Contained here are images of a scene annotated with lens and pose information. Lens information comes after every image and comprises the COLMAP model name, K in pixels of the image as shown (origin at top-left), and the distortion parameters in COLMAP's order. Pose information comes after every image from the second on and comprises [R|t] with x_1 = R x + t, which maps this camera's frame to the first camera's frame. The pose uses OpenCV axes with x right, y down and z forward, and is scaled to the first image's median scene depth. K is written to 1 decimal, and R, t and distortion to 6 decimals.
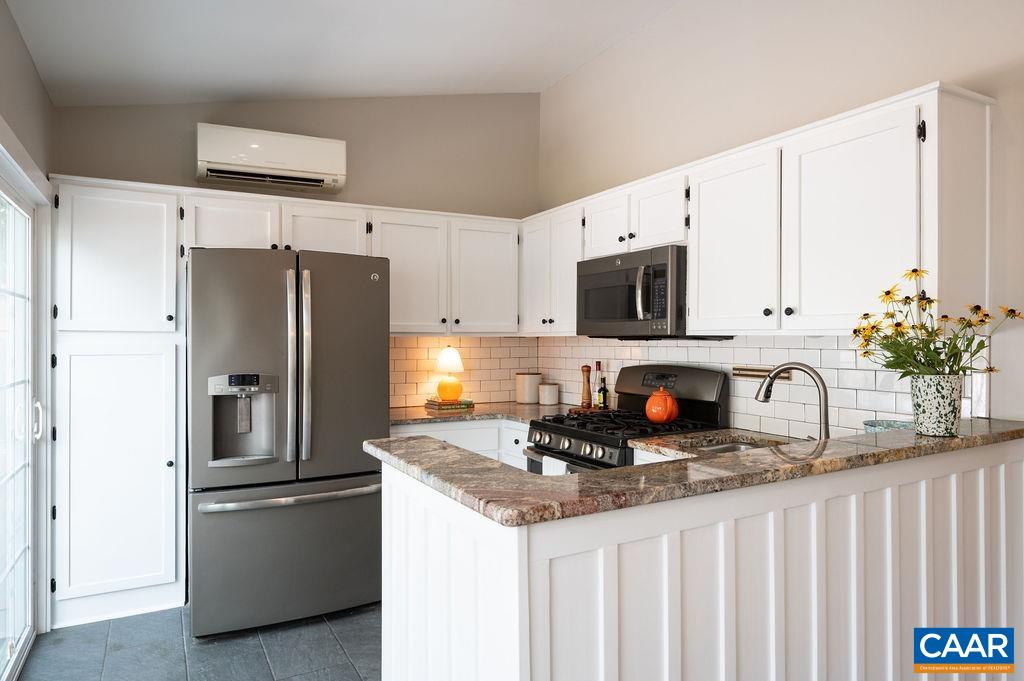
lens RADIAL K [[639.3, 0, 512.3], [0, 639.3, 340.5], [0, 0, 1]] dist [-0.003506, 0.001827]
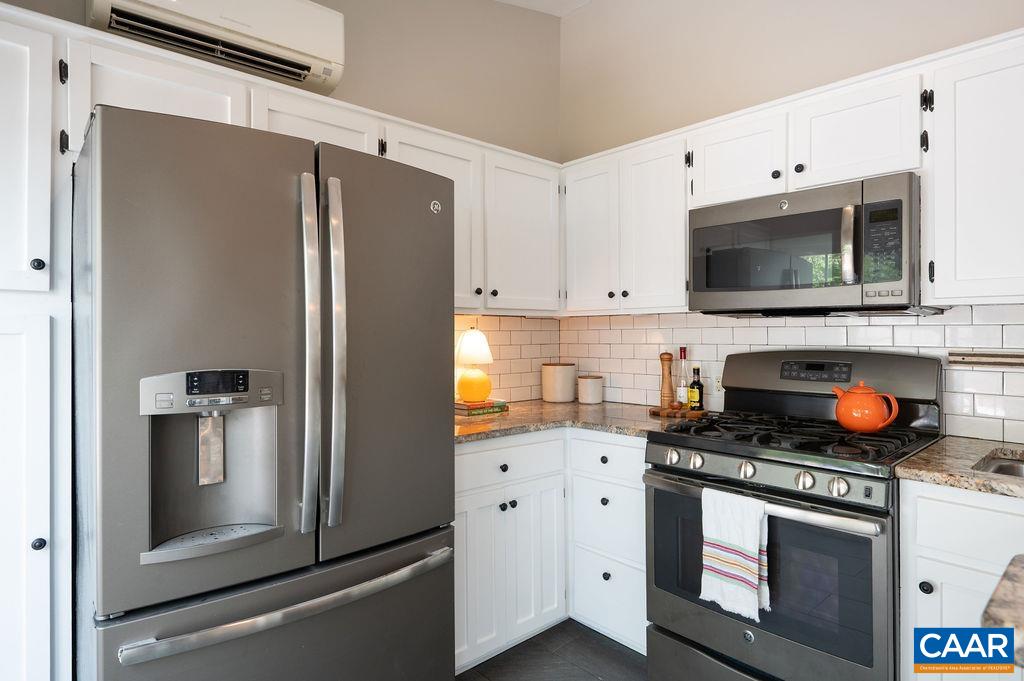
lens RADIAL K [[563.8, 0, 511.6], [0, 563.8, 336.4], [0, 0, 1]] dist [-0.004717, -0.002030]
pose [[0.970651, 0.001513, 0.240489, -0.263017], [-0.002025, 0.999996, 0.001885, 0.021459], [-0.240485, -0.002316, 0.970650, 0.448991]]
